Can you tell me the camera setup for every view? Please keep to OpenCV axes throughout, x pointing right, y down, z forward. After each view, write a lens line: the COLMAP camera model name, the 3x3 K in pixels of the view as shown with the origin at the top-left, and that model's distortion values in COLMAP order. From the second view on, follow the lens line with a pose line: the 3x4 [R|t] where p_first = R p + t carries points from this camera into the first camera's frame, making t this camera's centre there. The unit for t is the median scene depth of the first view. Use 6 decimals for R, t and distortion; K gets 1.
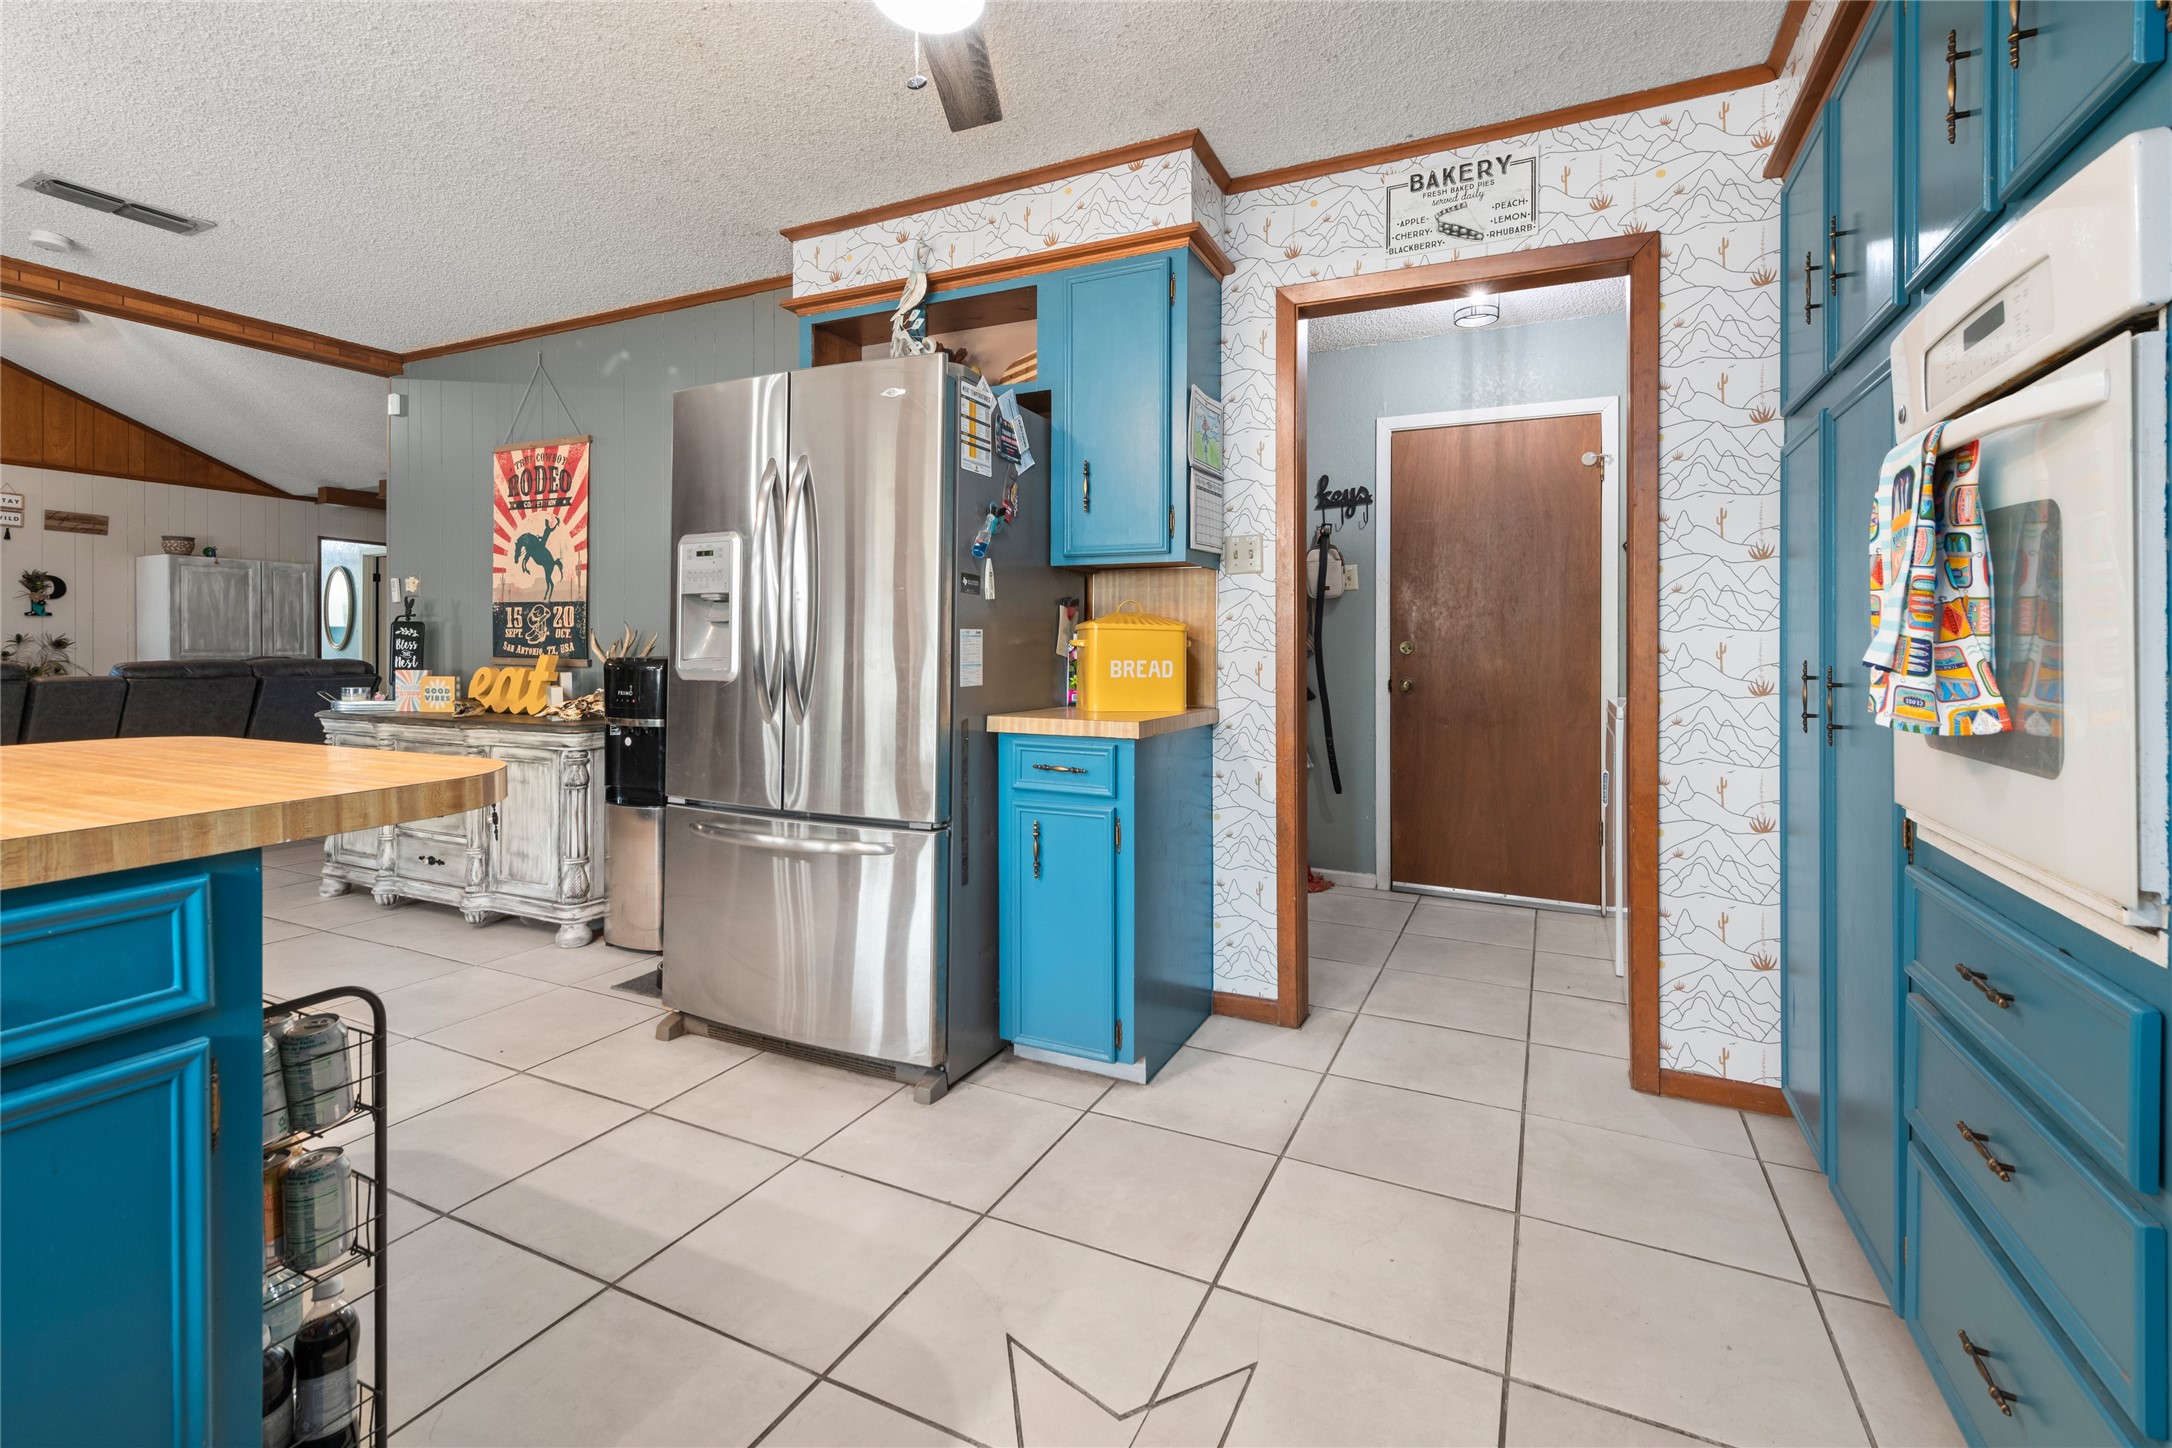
lens RADIAL K [[956.1, 0, 1079.8], [0, 956.1, 658.8], [0, 0, 1]] dist [0.017582, -0.007455]
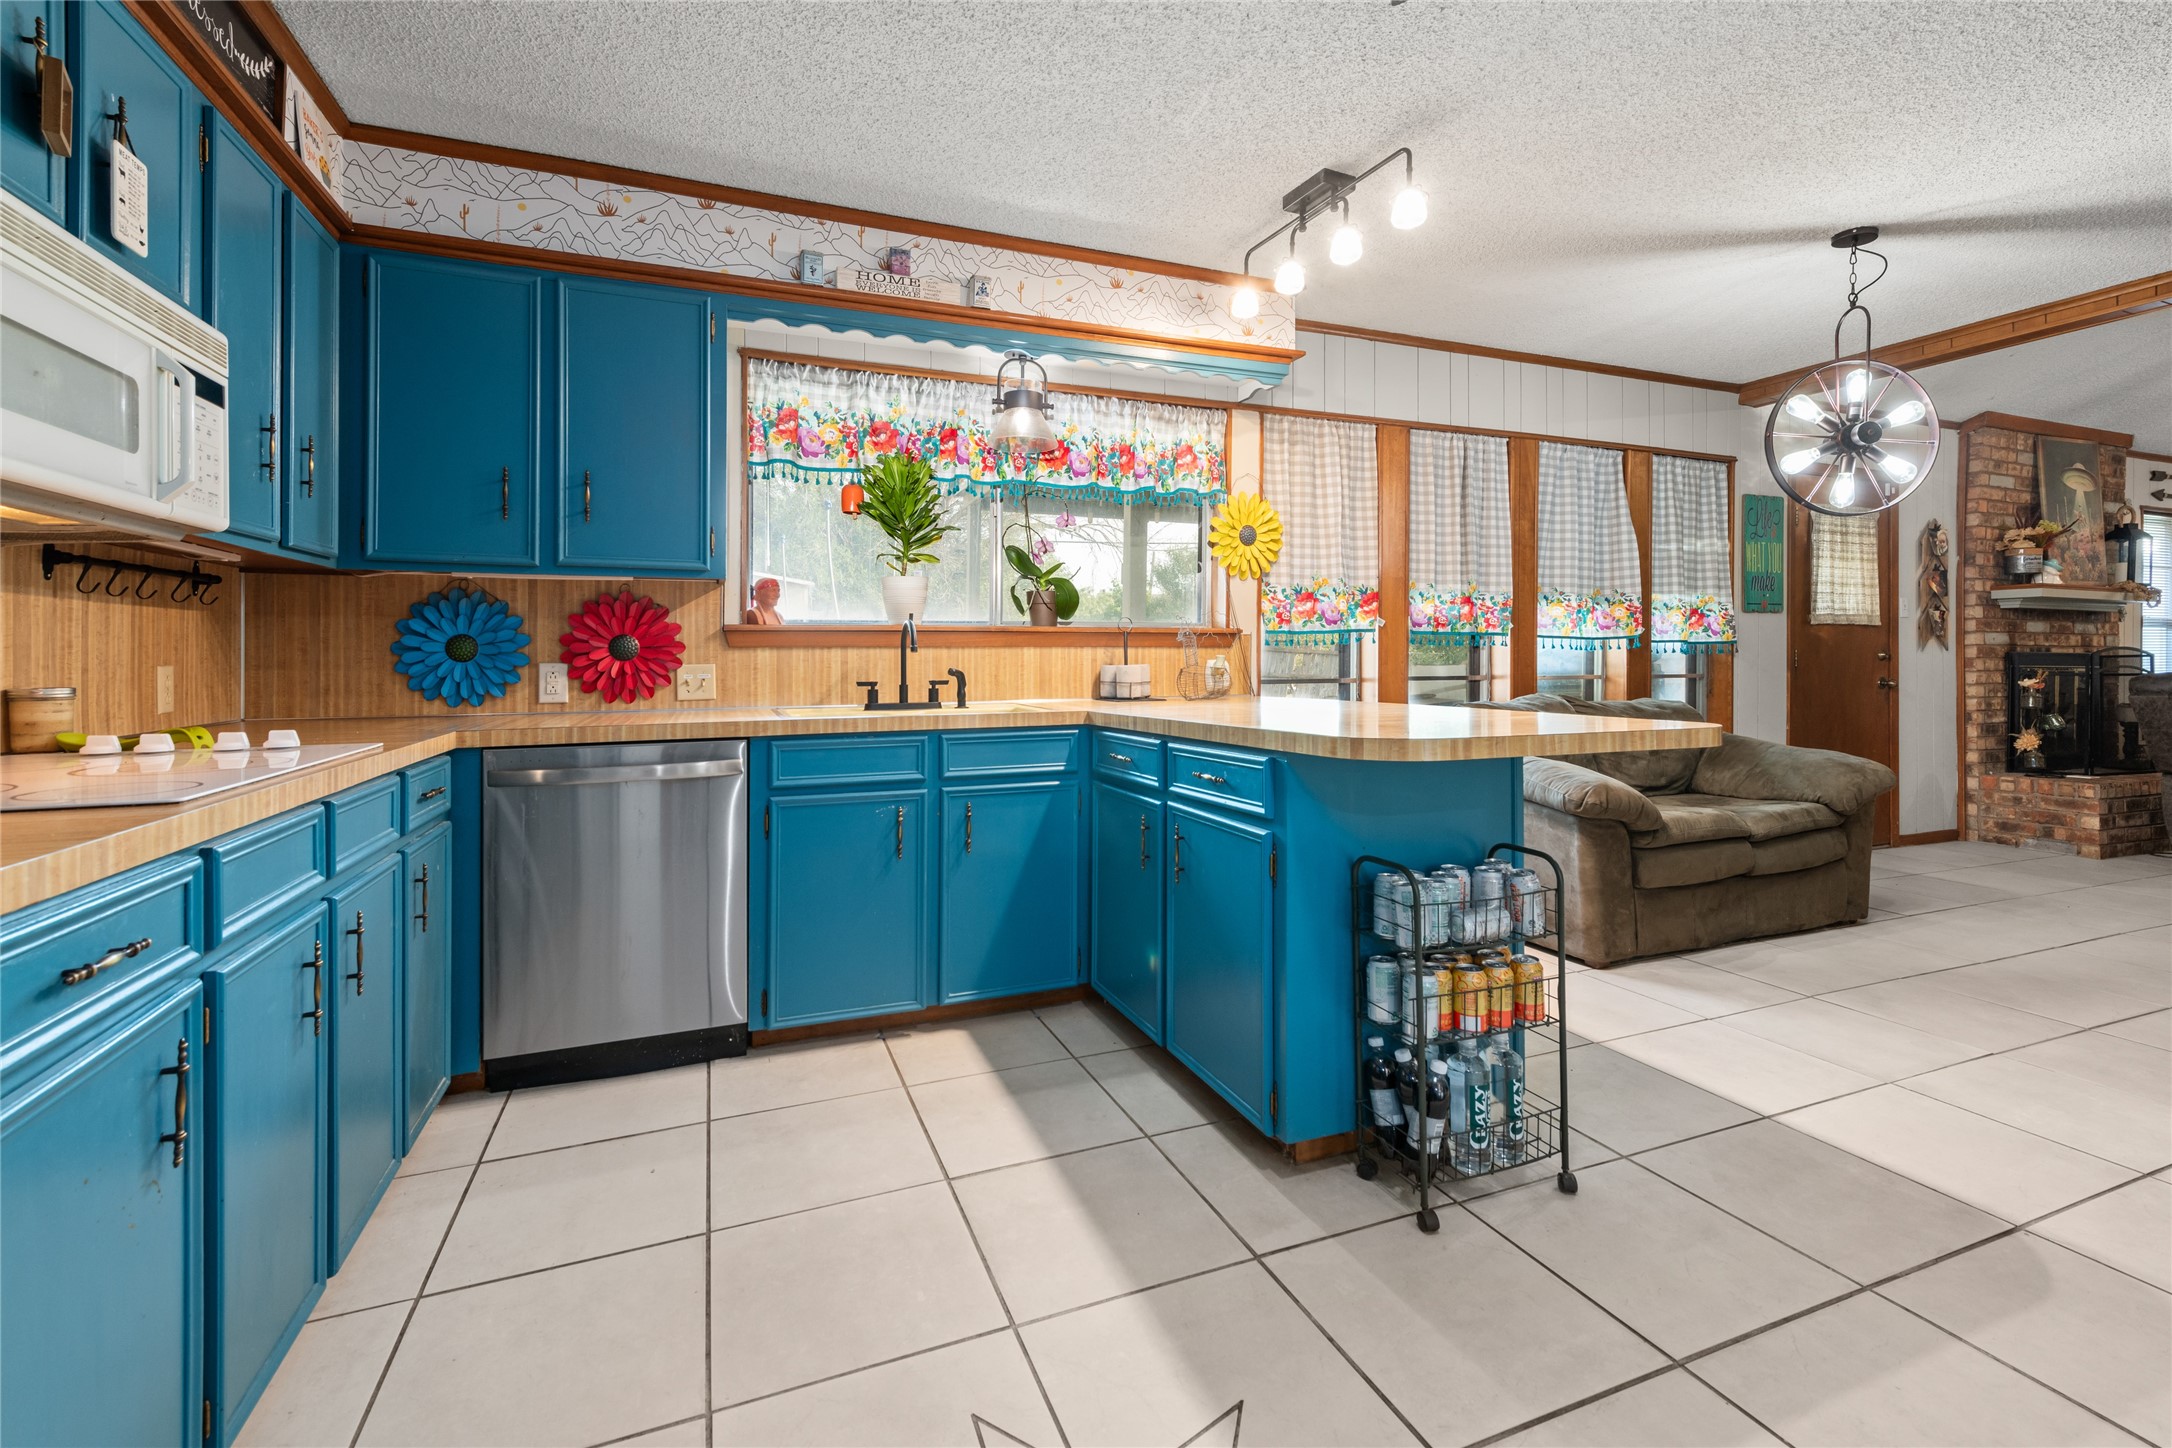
lens RADIAL K [[945.8, 0, 1086.9], [0, 945.8, 657.3], [0, 0, 1]] dist [0.018695, -0.006217]
pose [[-0.674460, -0.001099, -0.738311, 0.211299], [-0.008008, 0.999951, 0.005827, -0.003974], [0.738268, 0.009842, -0.674436, 0.459099]]
